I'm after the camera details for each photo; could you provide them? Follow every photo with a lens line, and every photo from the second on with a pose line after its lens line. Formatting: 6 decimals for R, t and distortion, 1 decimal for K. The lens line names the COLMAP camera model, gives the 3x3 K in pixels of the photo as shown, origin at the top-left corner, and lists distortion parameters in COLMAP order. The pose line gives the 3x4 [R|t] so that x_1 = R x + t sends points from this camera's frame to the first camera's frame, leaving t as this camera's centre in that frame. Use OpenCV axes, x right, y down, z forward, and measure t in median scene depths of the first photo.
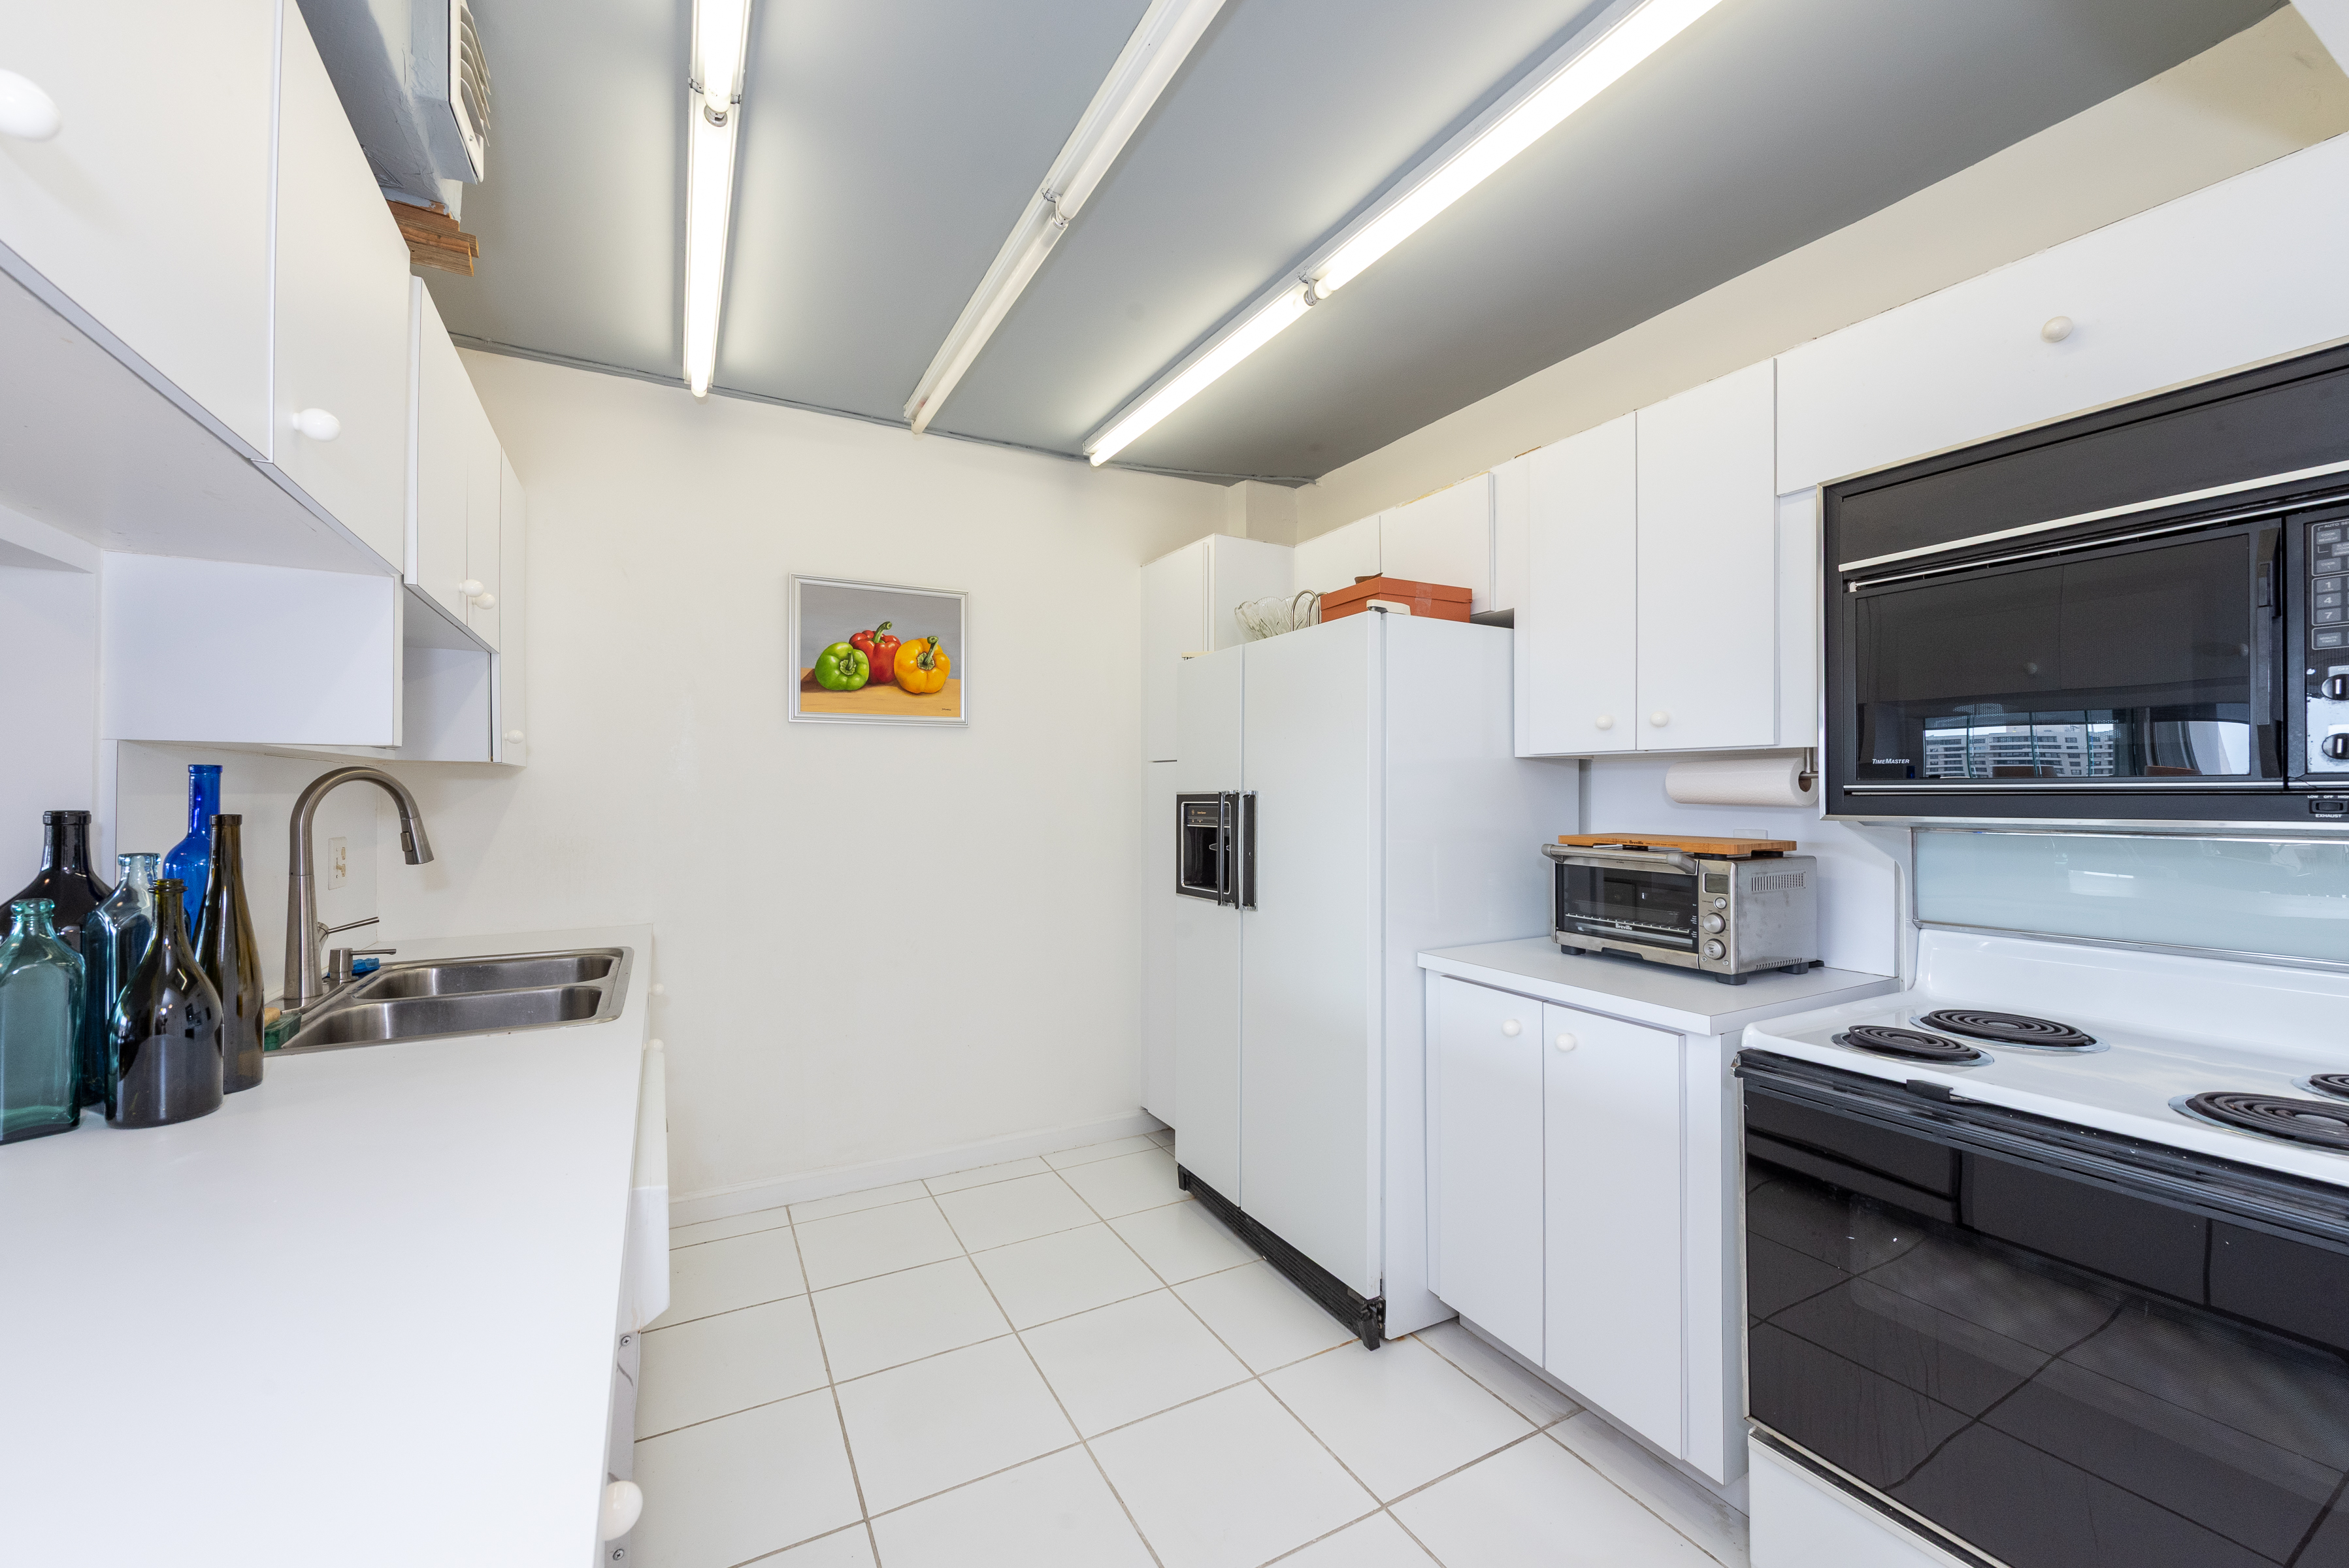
lens RADIAL K [[917.6, 0, 1174.5], [0, 917.6, 784.0], [0, 0, 1]] dist [-0.001019, 0.000042]
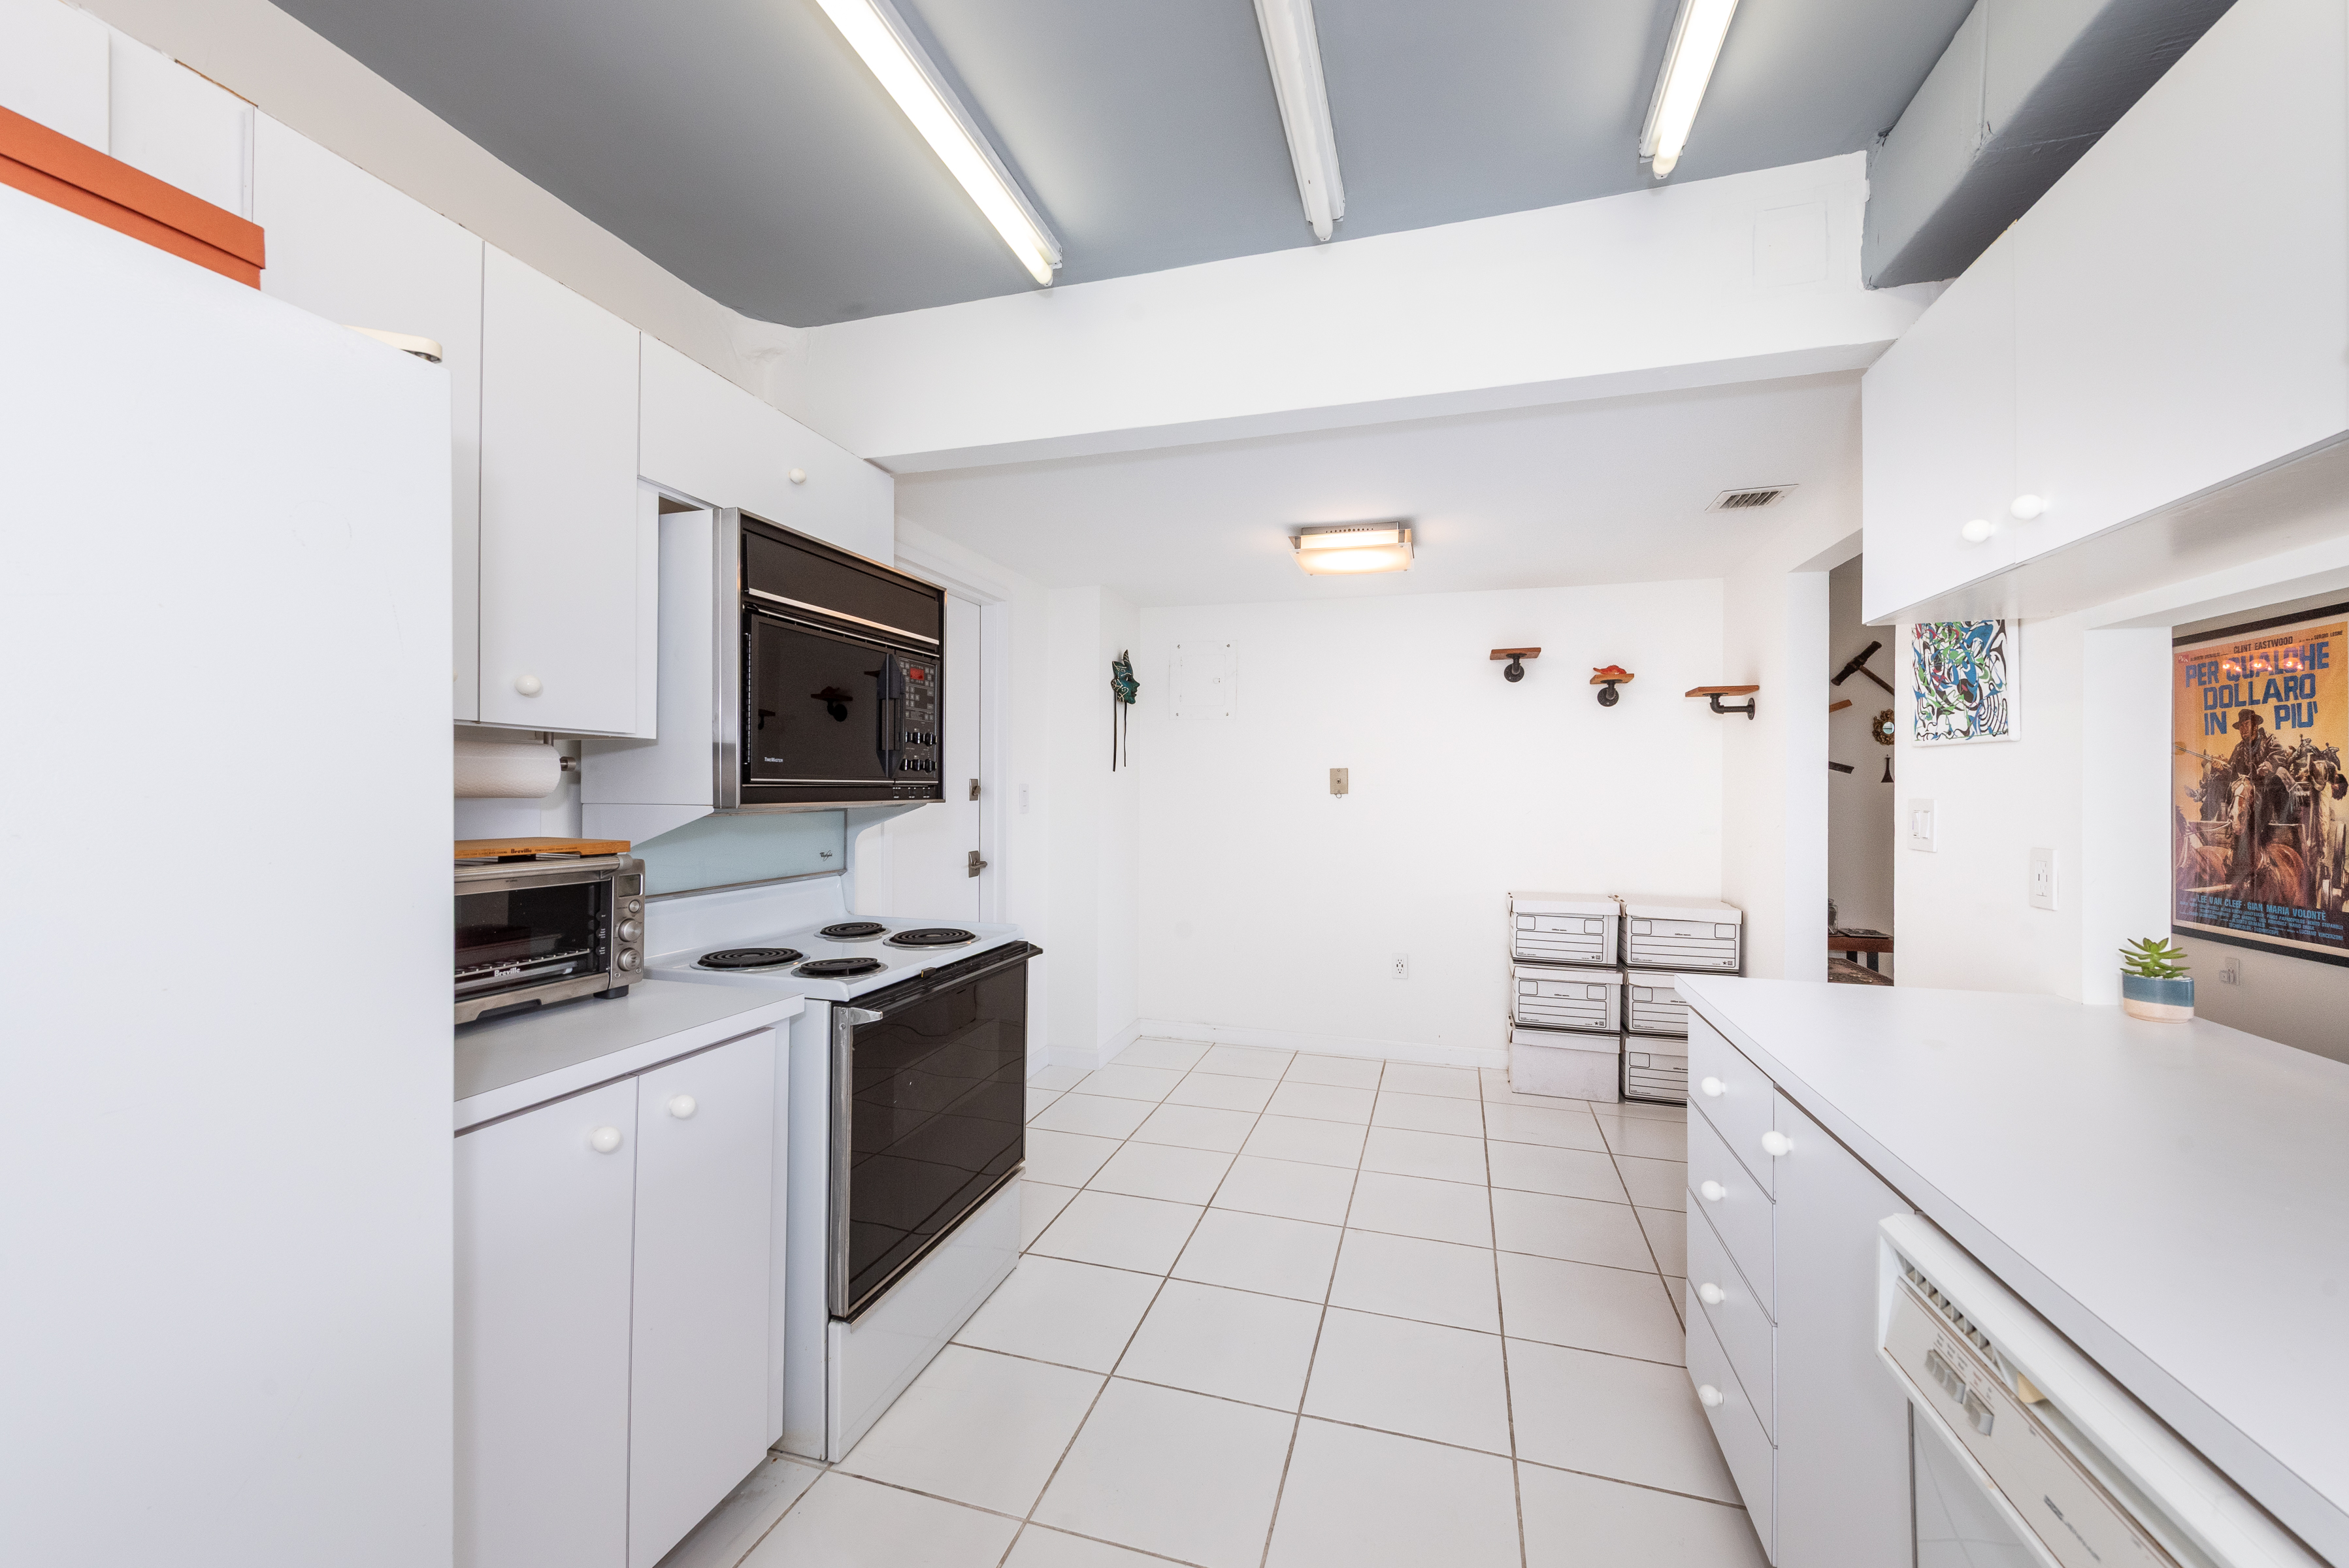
lens RADIAL K [[917.6, 0, 1174.5], [0, 917.6, 784.0], [0, 0, 1]] dist [-0.001019, 0.000042]
pose [[-0.699115, 0.007907, 0.714965, -0.398266], [-0.008635, 0.999773, -0.019500, 0.021696], [-0.714957, -0.019807, -0.698888, 1.192880]]
